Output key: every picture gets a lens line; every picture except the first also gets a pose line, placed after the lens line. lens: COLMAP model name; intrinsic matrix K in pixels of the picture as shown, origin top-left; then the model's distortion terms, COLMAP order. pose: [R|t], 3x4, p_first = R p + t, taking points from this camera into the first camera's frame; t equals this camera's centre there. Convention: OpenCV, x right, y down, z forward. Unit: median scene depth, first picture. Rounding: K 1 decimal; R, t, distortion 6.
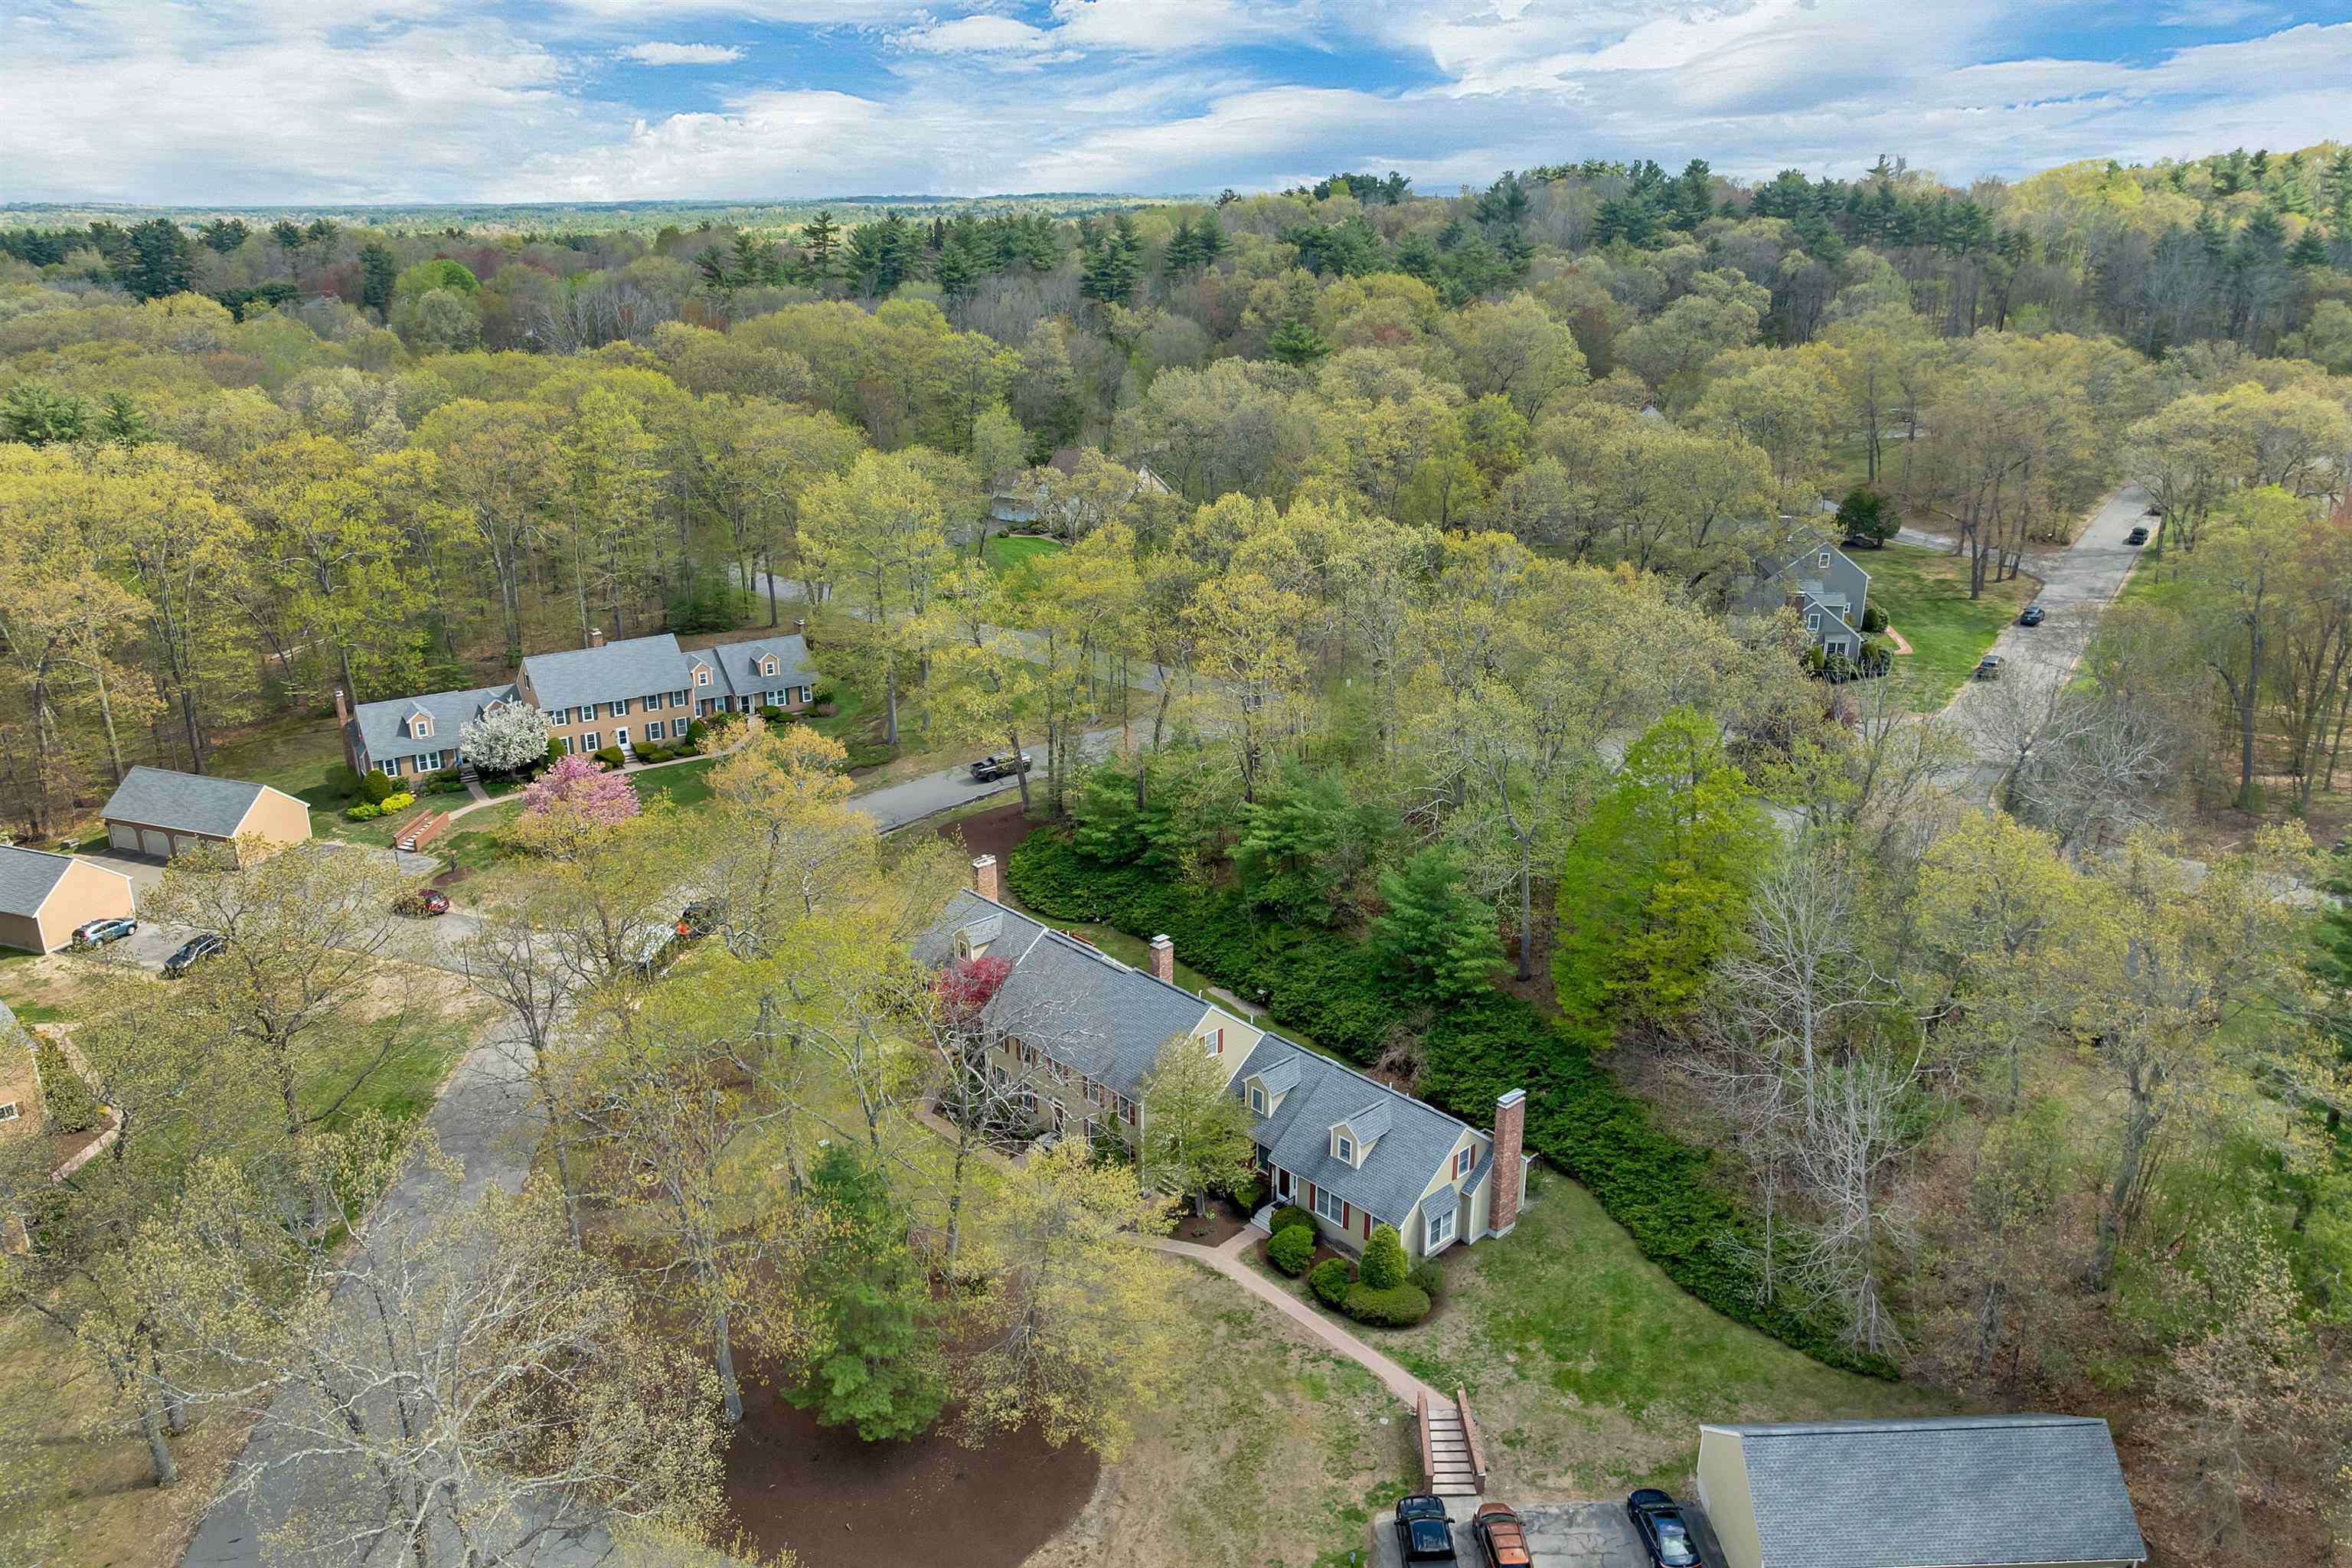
lens RADIAL K [[1692.3, 0, 1180.2], [0, 1692.3, 782.4], [0, 0, 1]] dist [-0.024703, -0.006833]
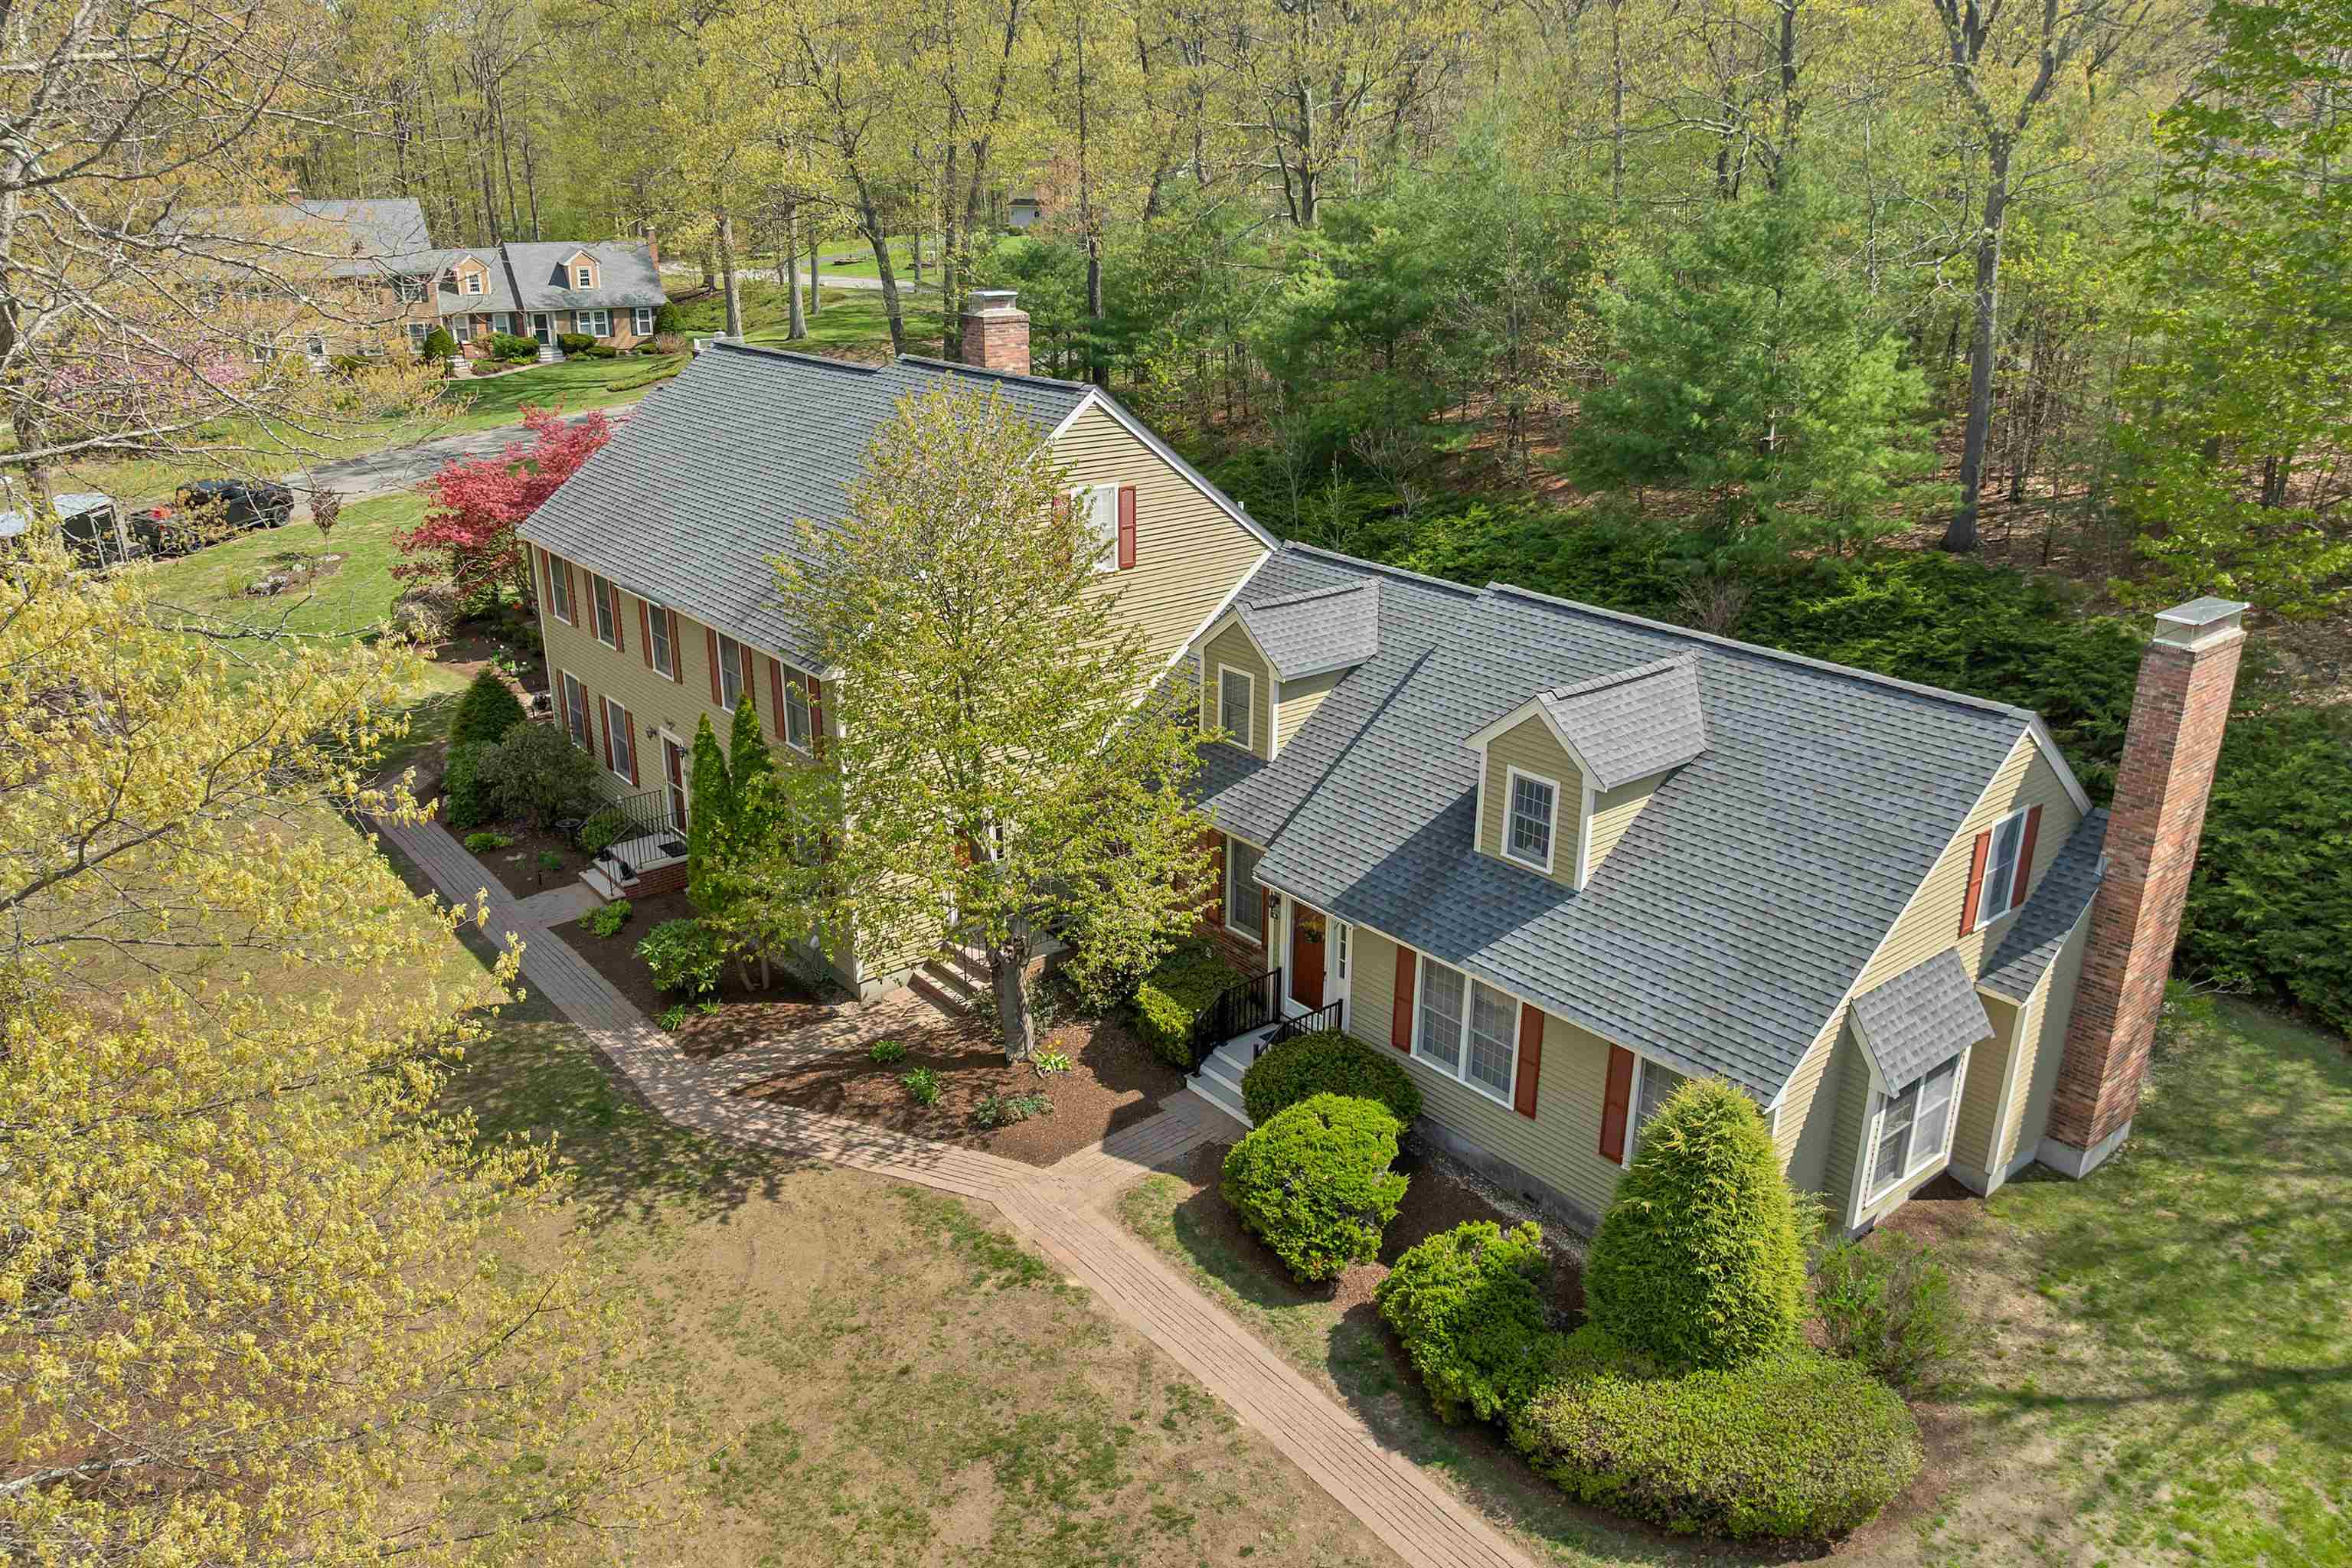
lens RADIAL K [[1692.3, 0, 1174.7], [0, 1692.3, 785.6], [0, 0, 1]] dist [-0.024703, -0.006833]
pose [[0.996910, 0.028337, -0.073266, 0.061156], [-0.027279, 0.999509, 0.015408, 0.209793], [0.073667, -0.013362, 0.997193, 0.732646]]
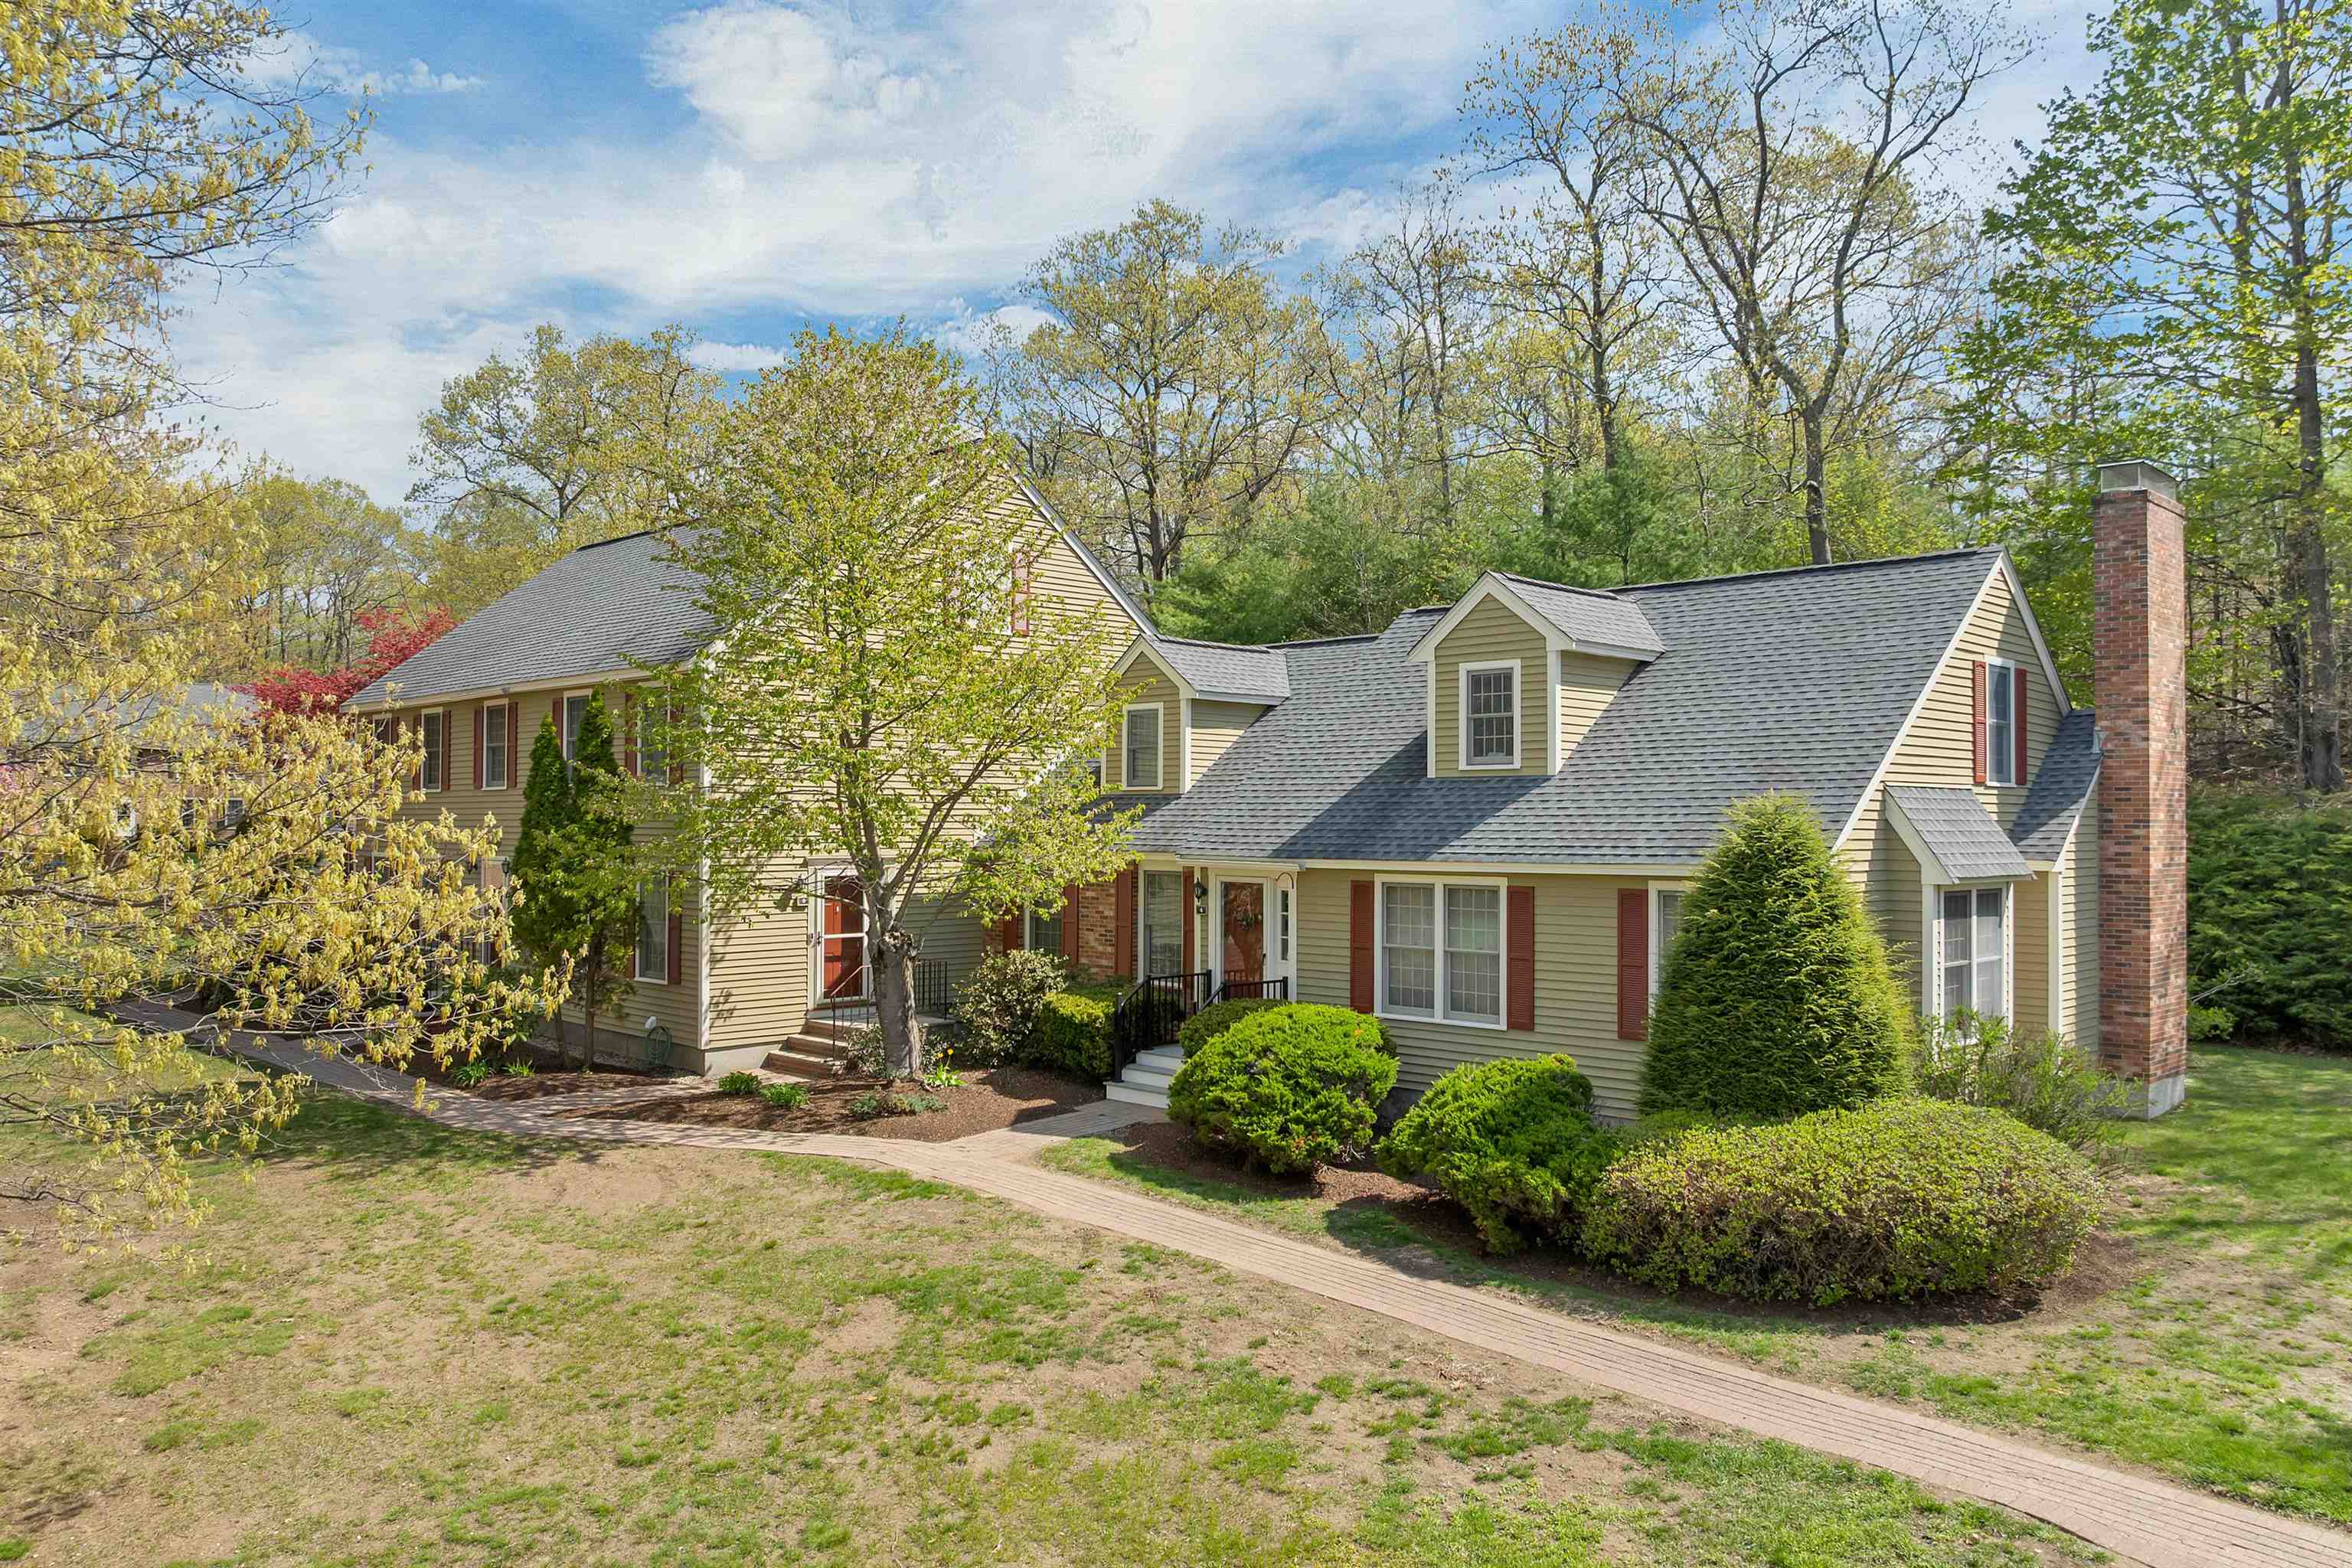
lens RADIAL K [[1692.3, 0, 1173.7], [0, 1692.3, 792.9], [0, 0, 1]] dist [-0.024703, -0.006833]
pose [[0.999655, 0.001749, 0.026225, 0.046222], [0.007487, 0.937504, -0.347894, 0.311721], [-0.025195, 0.347970, 0.937167, 0.781315]]
